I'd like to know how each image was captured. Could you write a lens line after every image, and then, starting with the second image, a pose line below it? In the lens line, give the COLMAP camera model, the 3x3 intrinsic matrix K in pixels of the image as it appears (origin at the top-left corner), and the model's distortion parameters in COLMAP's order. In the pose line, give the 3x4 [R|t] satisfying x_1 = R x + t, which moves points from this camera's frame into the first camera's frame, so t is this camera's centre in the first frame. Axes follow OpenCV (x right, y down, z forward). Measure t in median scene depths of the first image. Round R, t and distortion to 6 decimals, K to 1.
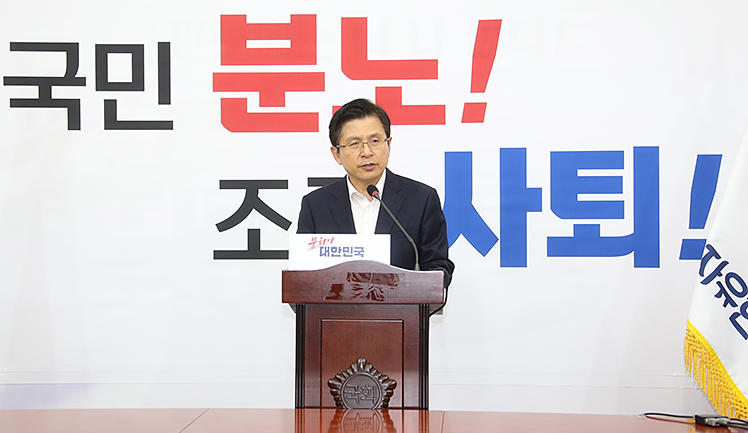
lens RADIAL K [[1537.7, 0, 343.8], [0, 1537.7, 194.2], [0, 0, 1]] dist [0.337364, 0.261689]
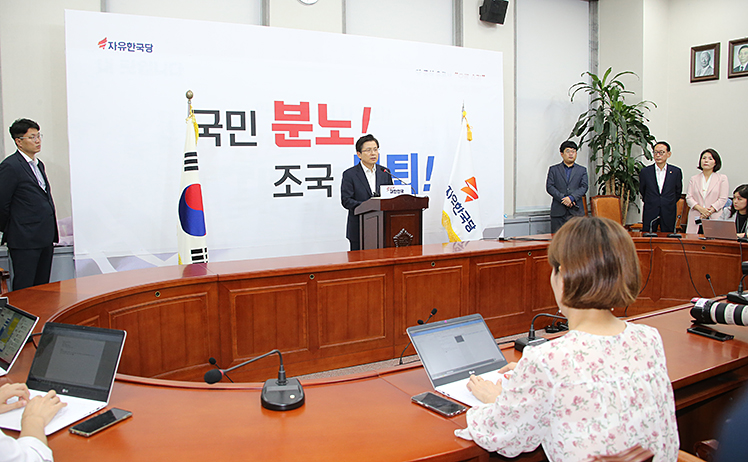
lens RADIAL K [[604.7, 0, 374.0], [0, 604.7, 231.0], [0, 0, 1]] dist [-0.176248, 0.000369]
pose [[0.831497, -0.066802, 0.551498, -0.504548], [0.009203, 0.994264, 0.106558, -0.006556], [-0.555453, -0.083527, 0.827342, 0.085151]]
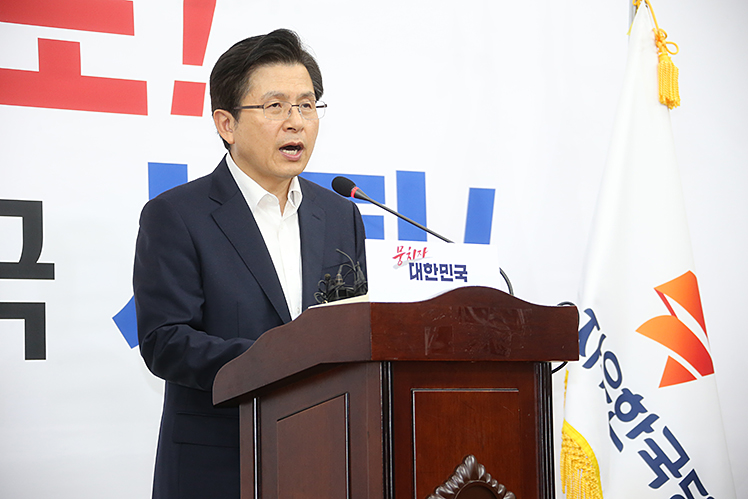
lens RADIAL K [[2521.8, 0, 374.0], [0, 2521.8, 249.5], [0, 0, 1]] dist [0.861612, -1.968018]
pose [[0.730527, 0.032375, 0.682116, -0.521889], [0.022753, 0.997167, -0.071696, 0.075357], [-0.682505, 0.067896, 0.727721, 0.253083]]
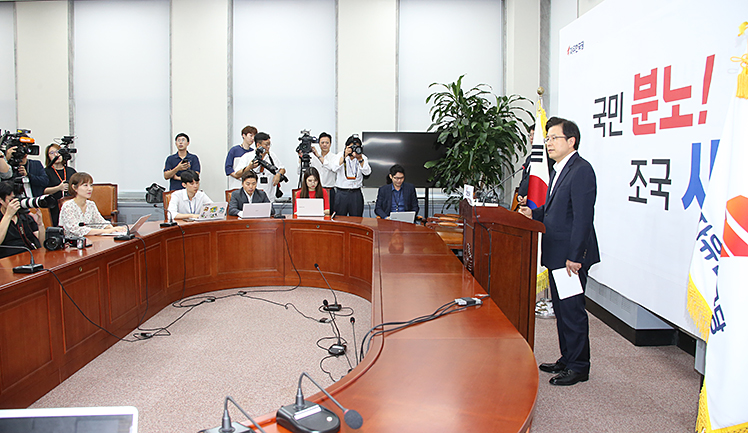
lens RADIAL K [[590.1, 0, 374.0], [0, 590.1, 216.5], [0, 0, 1]] dist [-0.165210, 0.104525]
pose [[0.077178, 0.097364, -0.992252, 0.627556], [-0.000873, 0.995227, 0.097588, -0.008871], [0.997017, -0.006665, 0.076895, 0.629550]]
